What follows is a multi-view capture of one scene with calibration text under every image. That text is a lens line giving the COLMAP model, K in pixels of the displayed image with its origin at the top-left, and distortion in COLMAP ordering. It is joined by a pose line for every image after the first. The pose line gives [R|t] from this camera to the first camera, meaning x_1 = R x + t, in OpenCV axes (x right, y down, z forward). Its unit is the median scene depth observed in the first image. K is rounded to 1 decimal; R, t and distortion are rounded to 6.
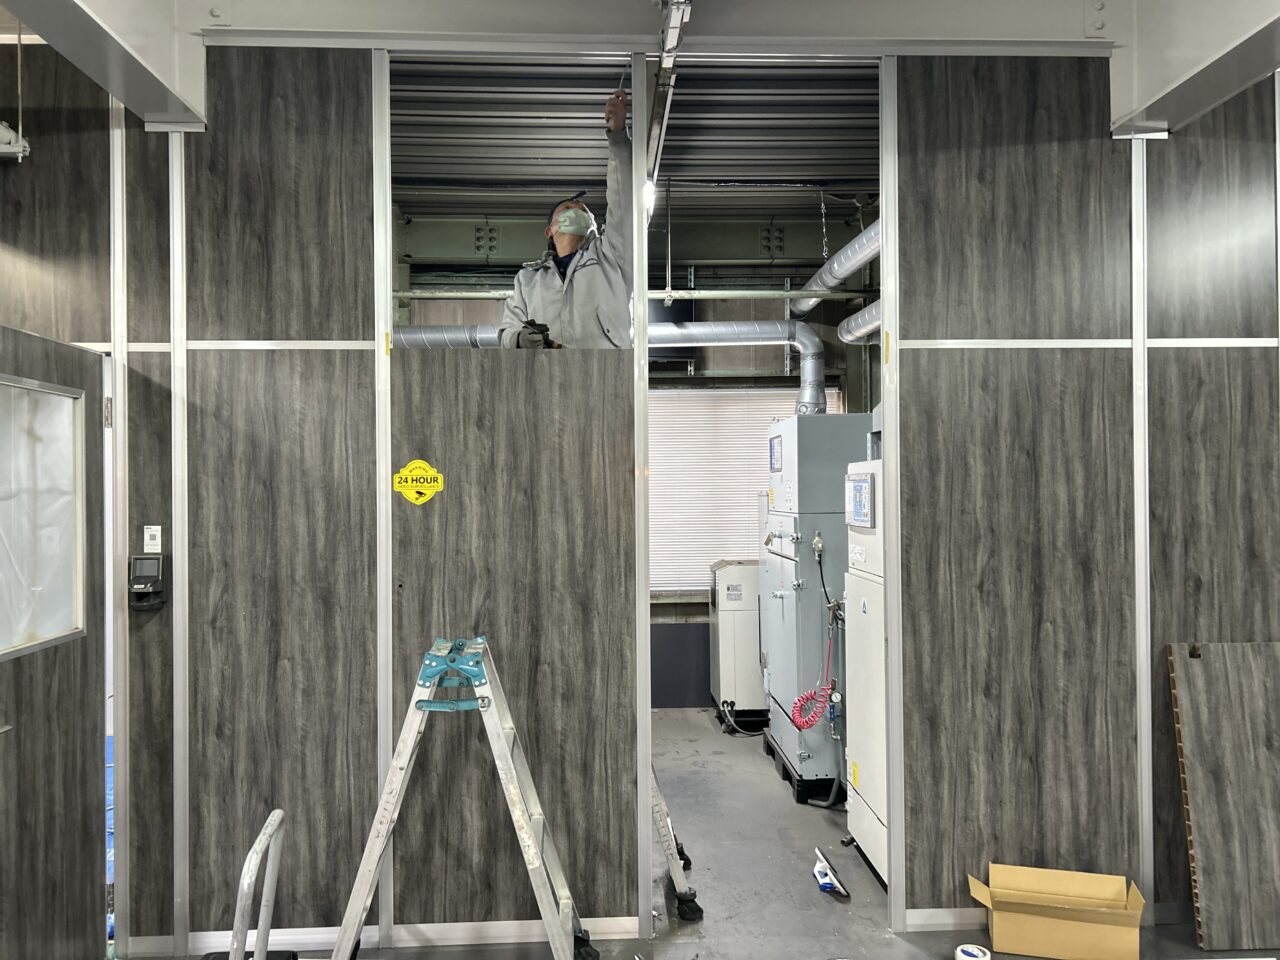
lens RADIAL K [[969.1, 0, 639.0], [0, 969.1, 487.2], [0, 0, 1]] dist [0.046045, -0.043901]
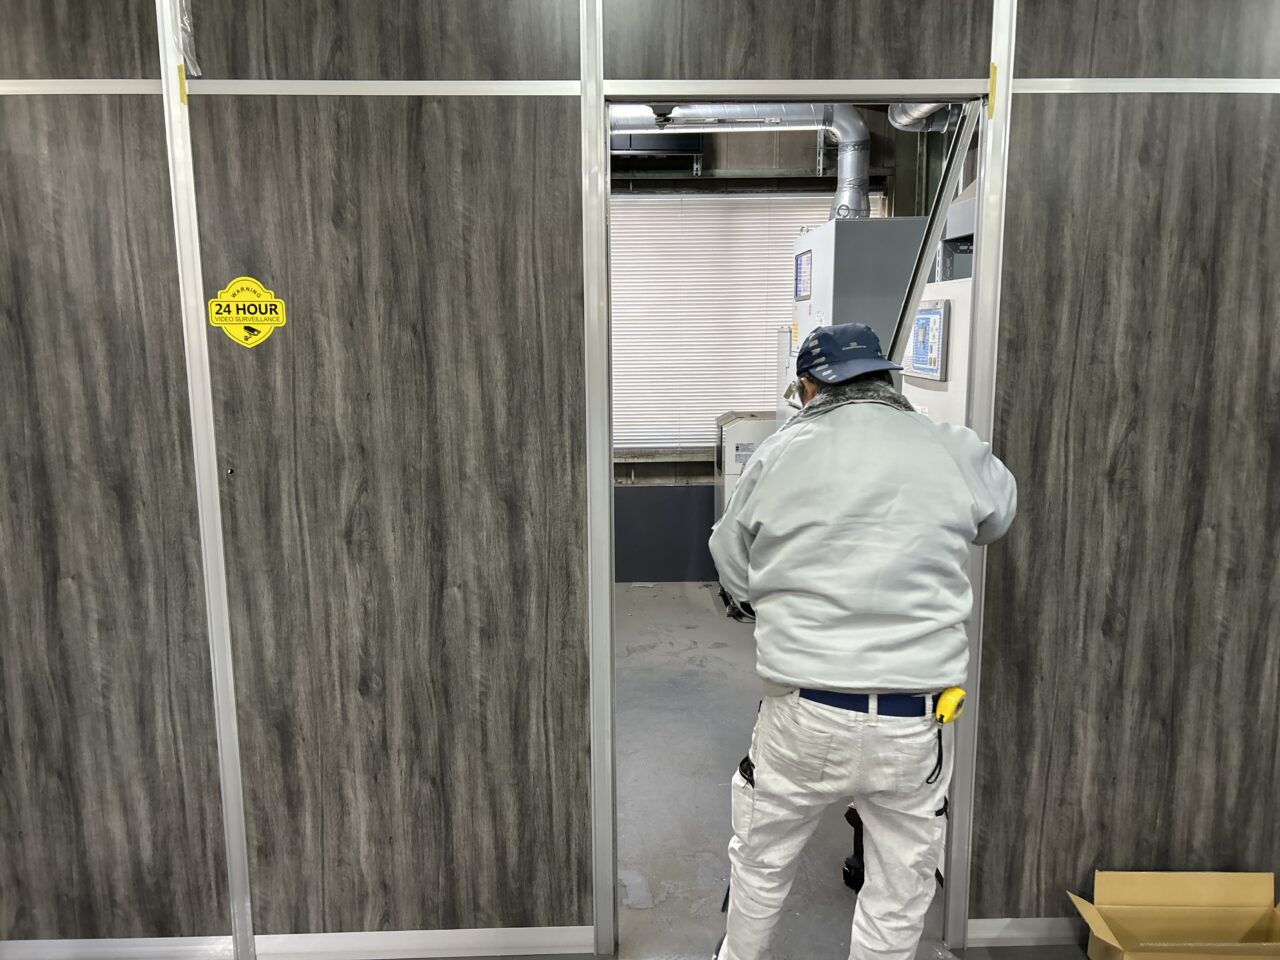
lens RADIAL K [[969.1, 0, 635.2], [0, 969.1, 484.1], [0, 0, 1]] dist [0.046045, -0.043901]
pose [[0.999737, 0.005321, -0.022316, 0.043276], [-0.001503, 0.985828, 0.167755, -0.001734], [0.022892, -0.167677, 0.985576, 0.339824]]
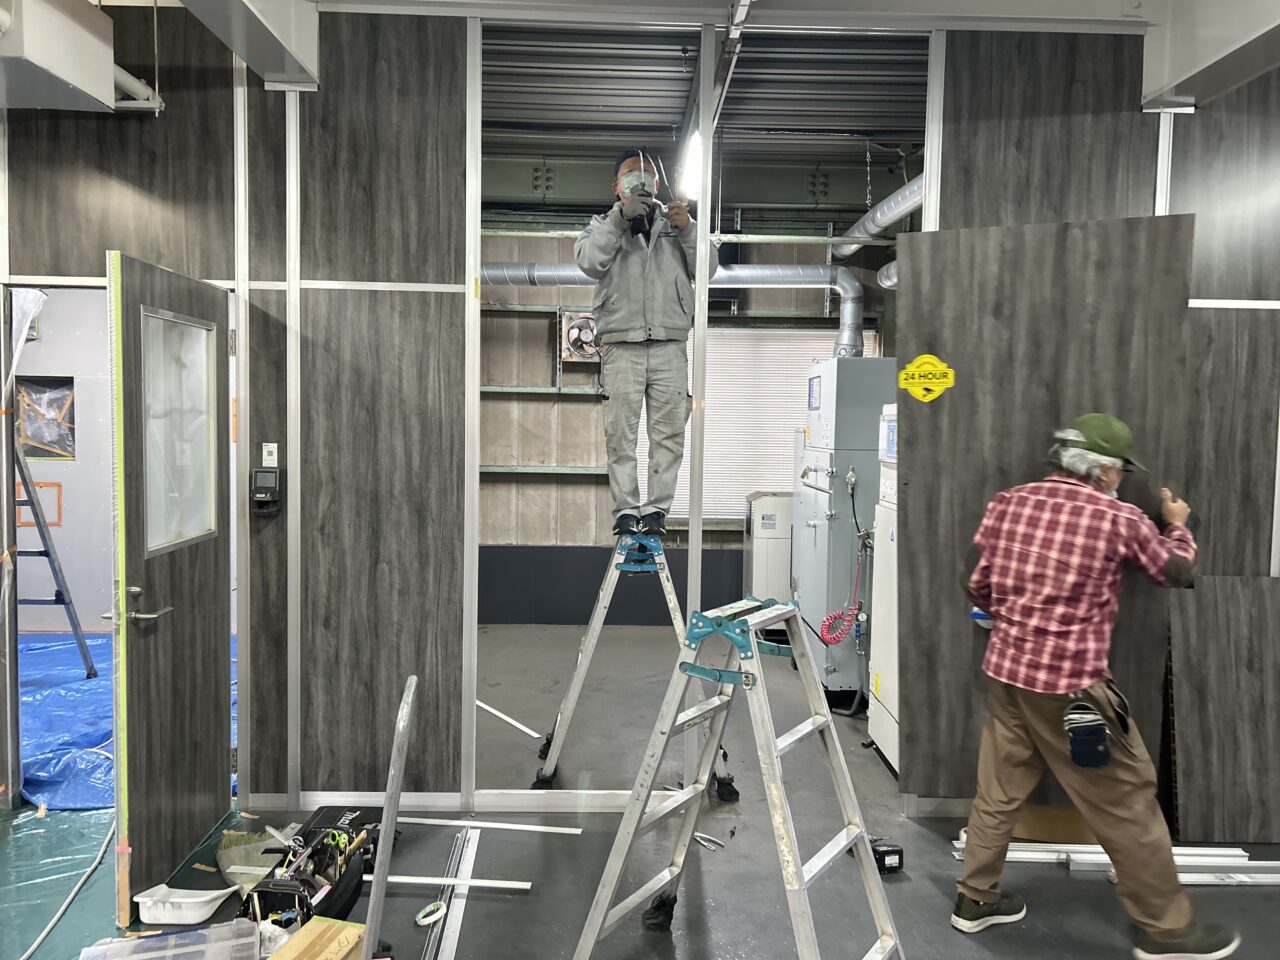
lens RADIAL K [[969.1, 0, 640.3], [0, 969.1, 478.8], [0, 0, 1]] dist [0.046045, -0.043901]
pose [[0.999276, 0.029763, -0.023698, -0.035497], [-0.028219, 0.997613, 0.063030, -0.003063], [0.025518, -0.062315, 0.997730, -0.124371]]
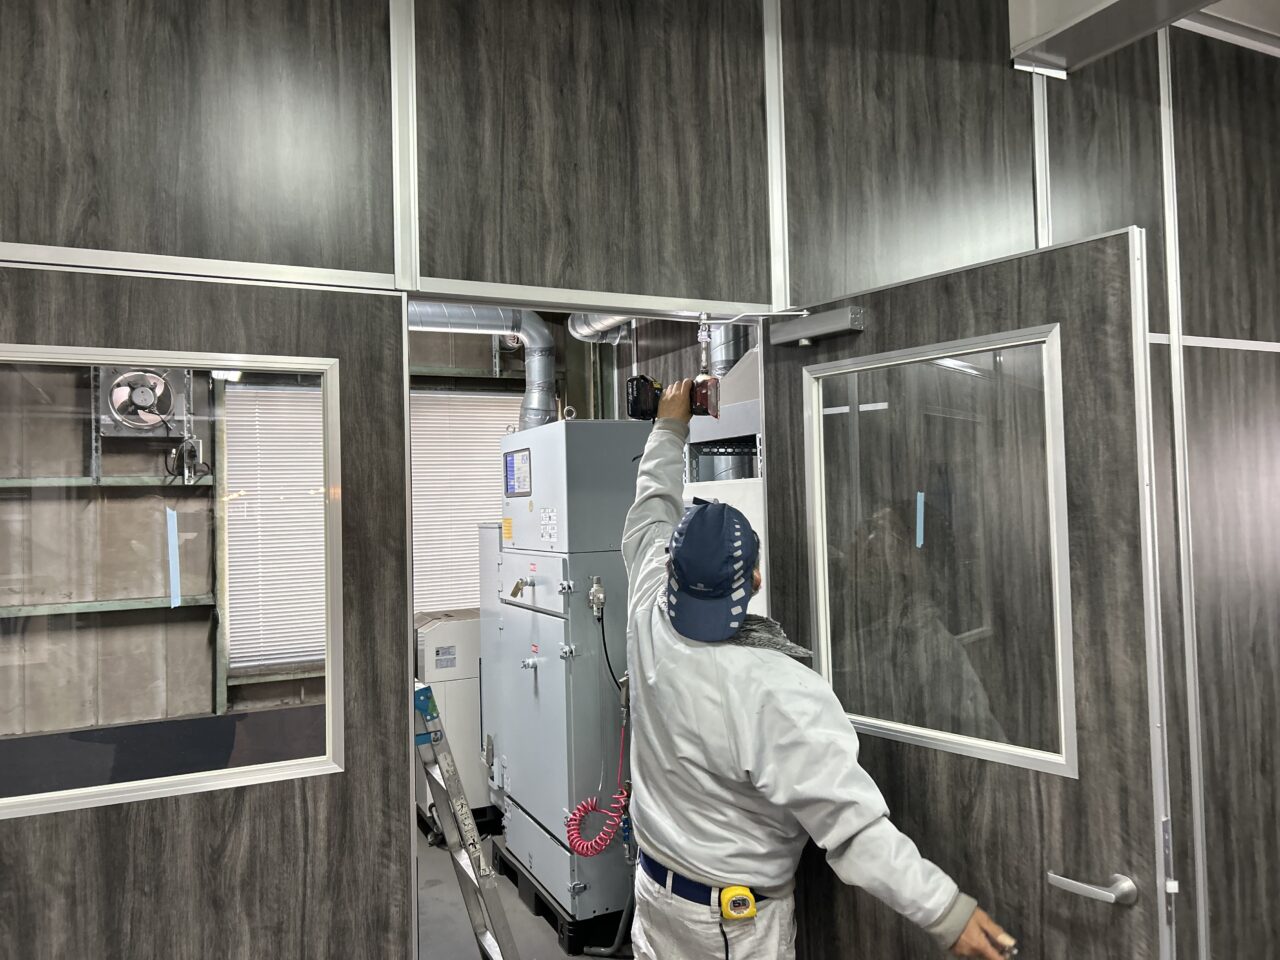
lens RADIAL K [[969.1, 0, 653.4], [0, 969.1, 473.1], [0, 0, 1]] dist [0.046045, -0.043901]
pose [[0.919018, -0.002116, 0.394209, -0.090775], [0.016222, 0.999342, -0.032455, -0.012502], [-0.393881, 0.036222, 0.918447, 0.412323]]
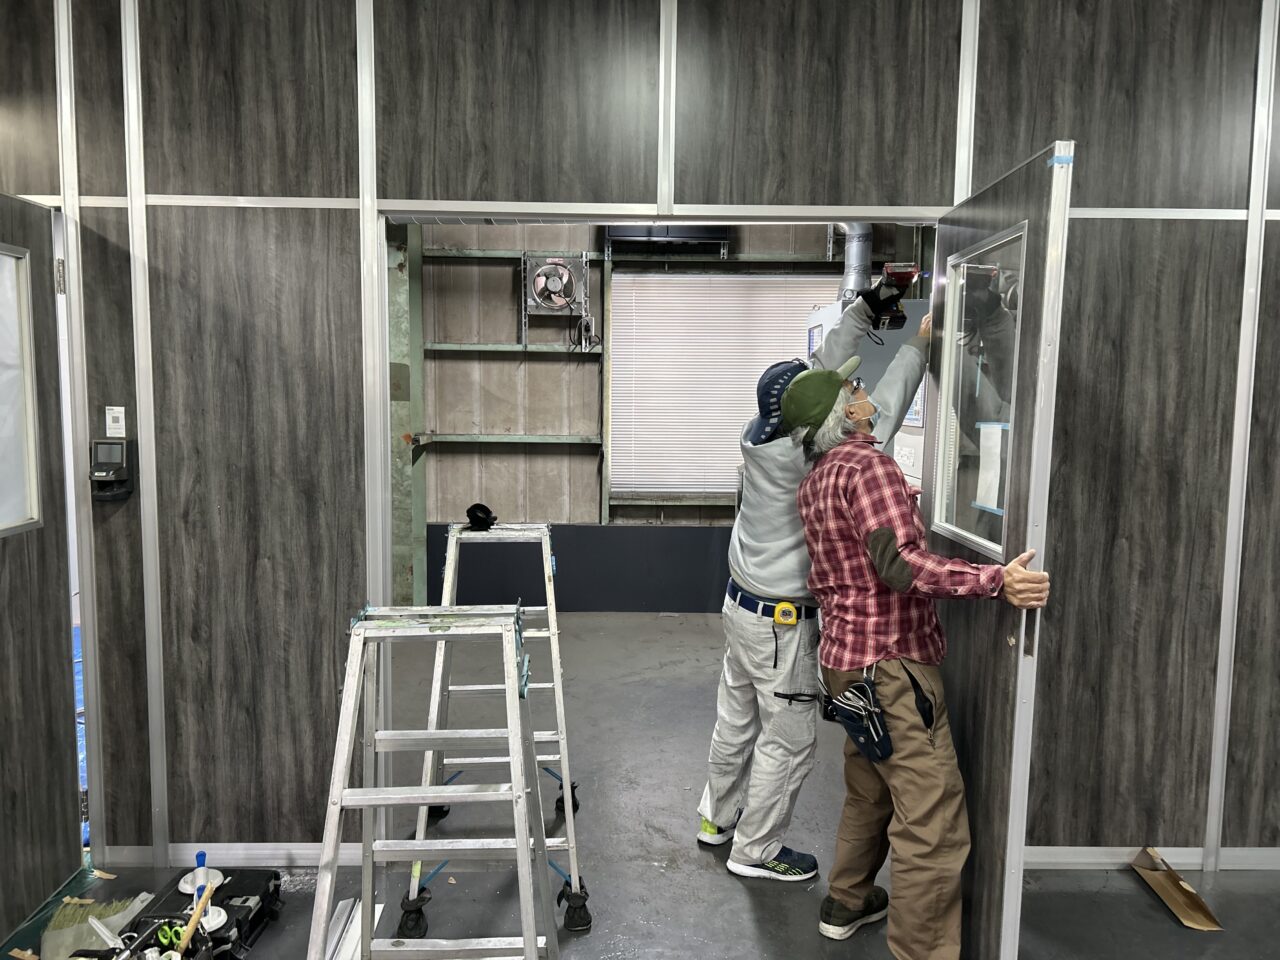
lens RADIAL K [[969.1, 0, 634.1], [0, 969.1, 483.2], [0, 0, 1]] dist [0.046045, -0.043901]
pose [[0.999212, 0.022859, -0.032457, 0.006621], [-0.019500, 0.994769, 0.100275, 0.009645], [0.034580, -0.099563, 0.994430, 0.115883]]
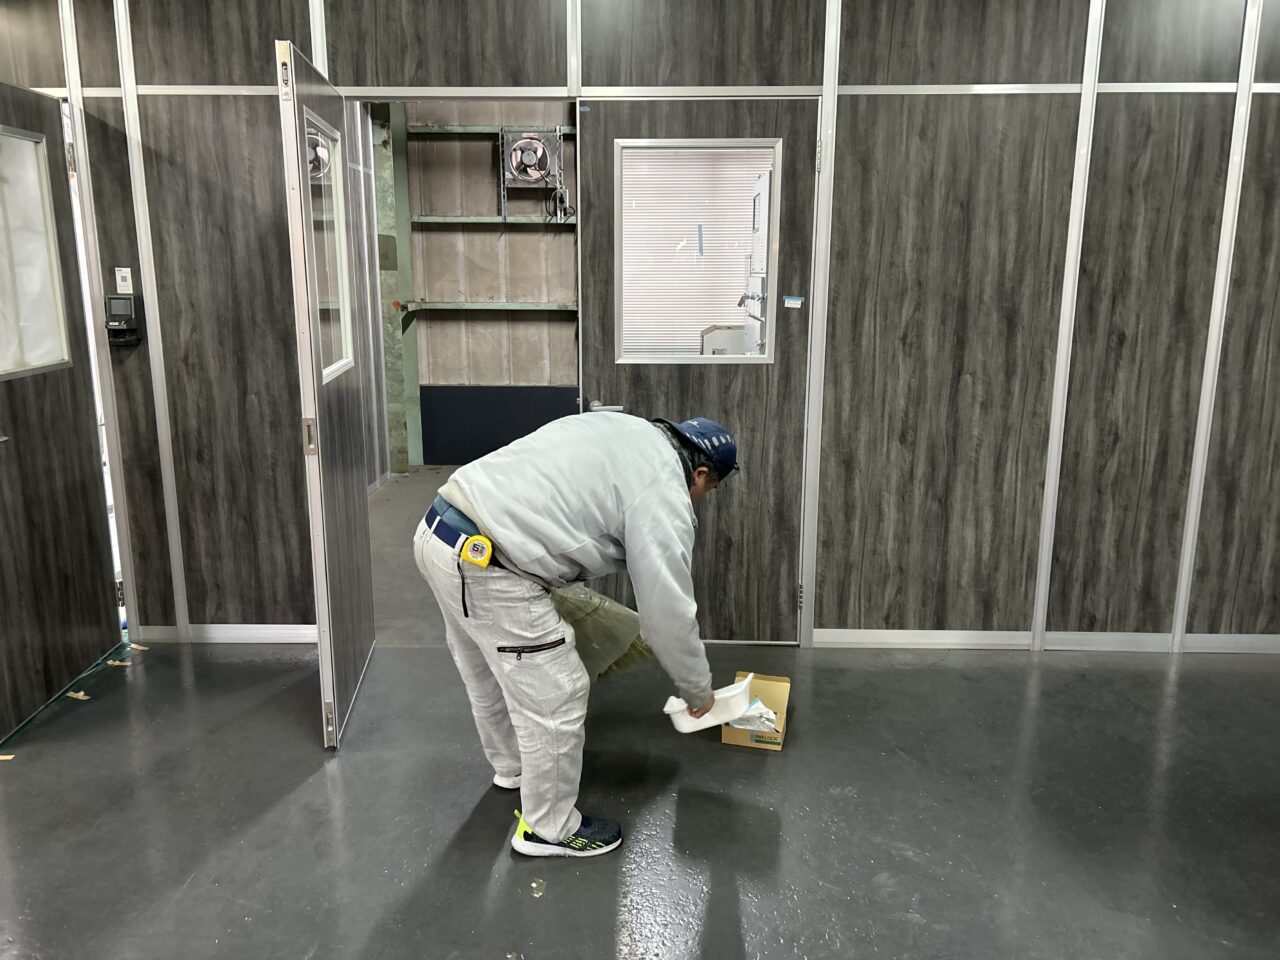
lens RADIAL K [[969.1, 0, 630.2], [0, 969.1, 467.9], [0, 0, 1]] dist [0.046045, -0.043901]
pose [[0.997565, 0.024042, -0.065470, 0.131478], [-0.009995, 0.978301, 0.206948, 0.025114], [0.069025, -0.205790, 0.976159, -0.058558]]
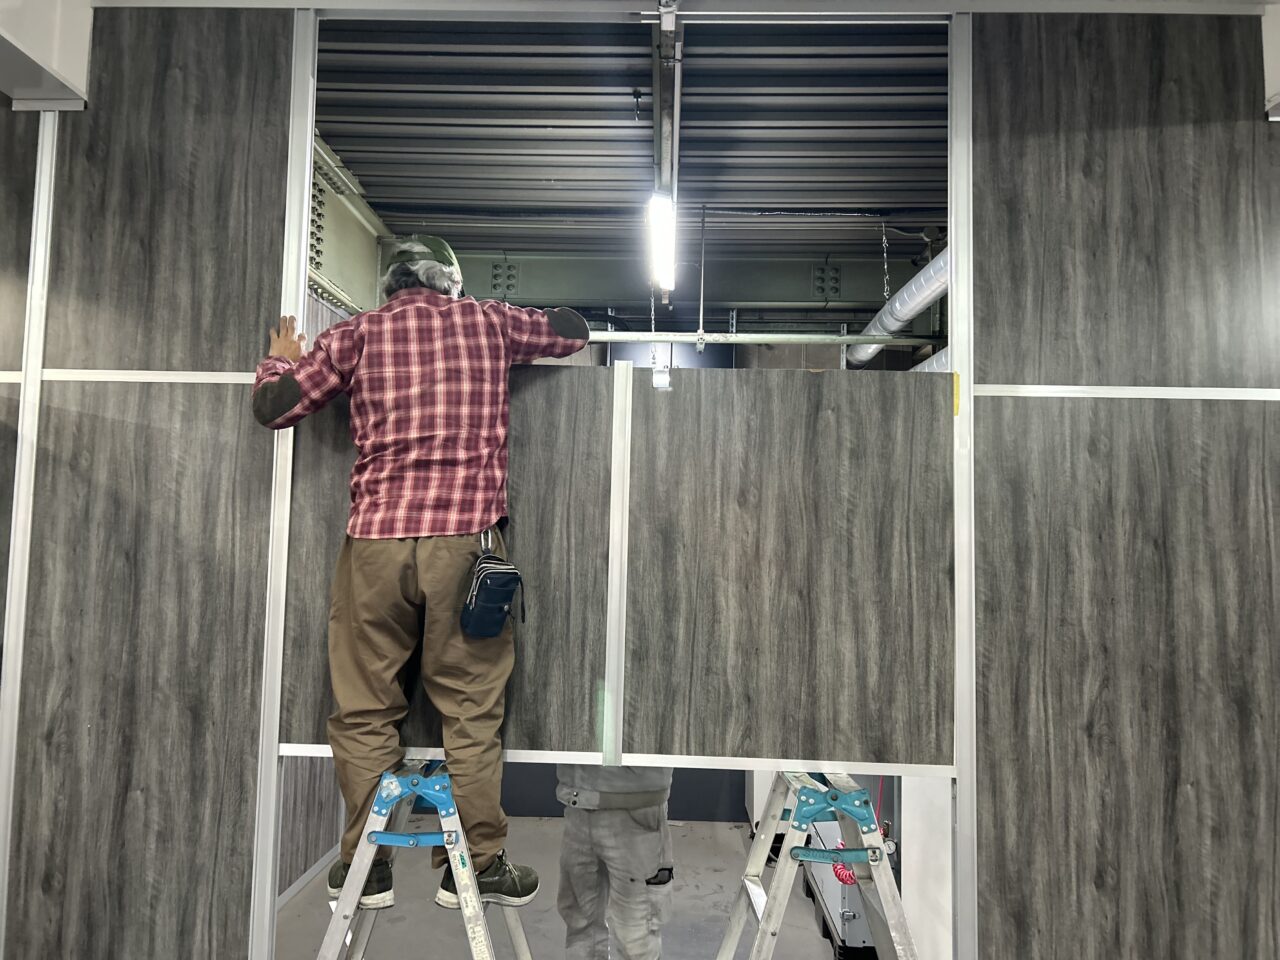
lens RADIAL K [[969.1, 0, 635.7], [0, 969.1, 477.9], [0, 0, 1]] dist [0.046045, -0.043901]
pose [[0.996918, 0.023864, -0.074736, 0.068755], [-0.029045, 0.997192, -0.069019, -0.021898], [0.072879, 0.070977, 0.994812, 0.250718]]
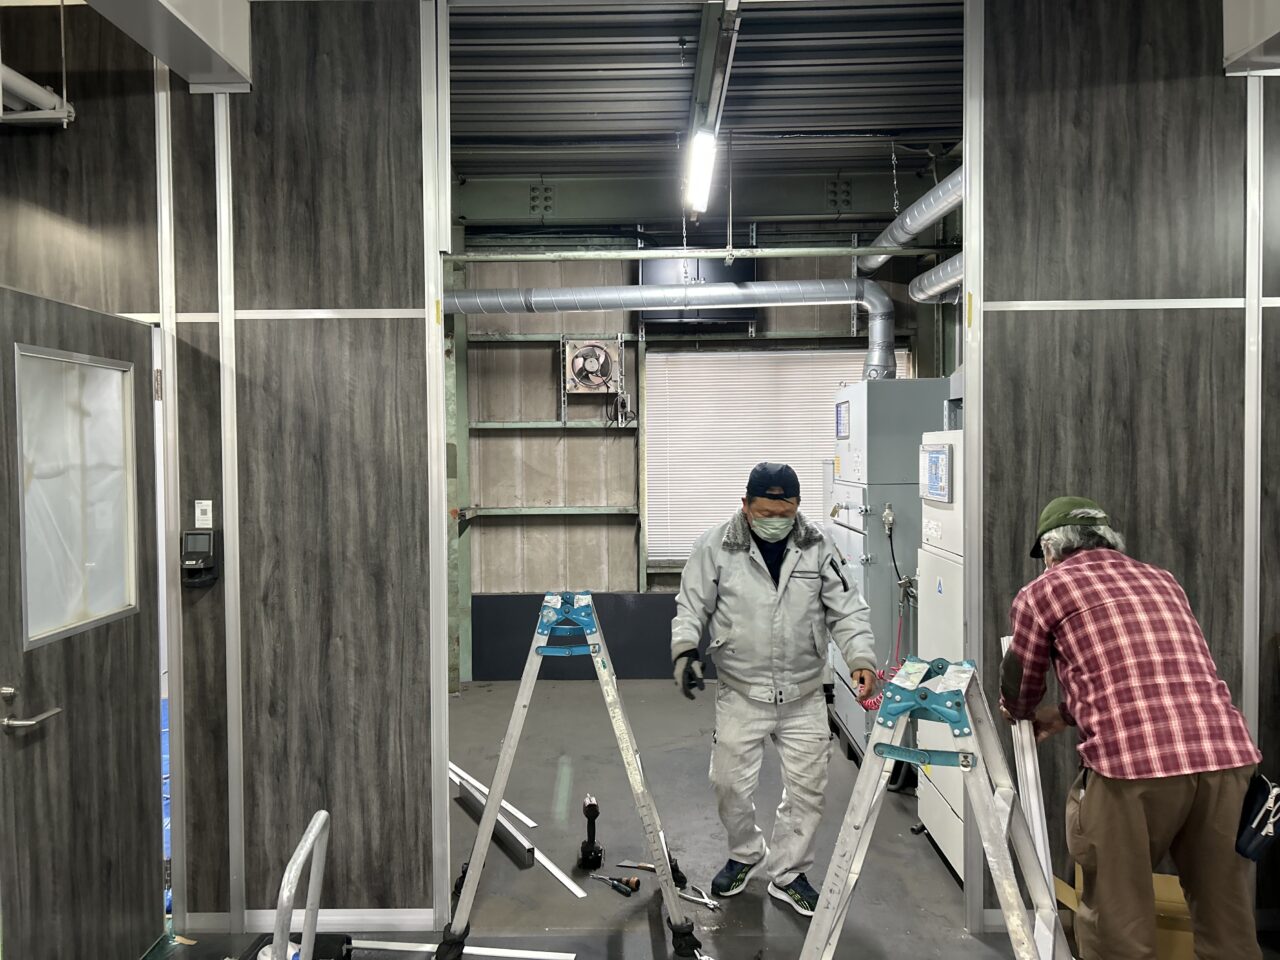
lens RADIAL K [[969.1, 0, 632.7], [0, 969.1, 476.5], [0, 0, 1]] dist [0.046045, -0.043901]
pose [[0.997864, 0.001814, -0.065305, -0.003733], [0.000267, 0.999492, 0.031856, -0.014982], [0.065330, -0.031805, 0.997357, 0.049639]]
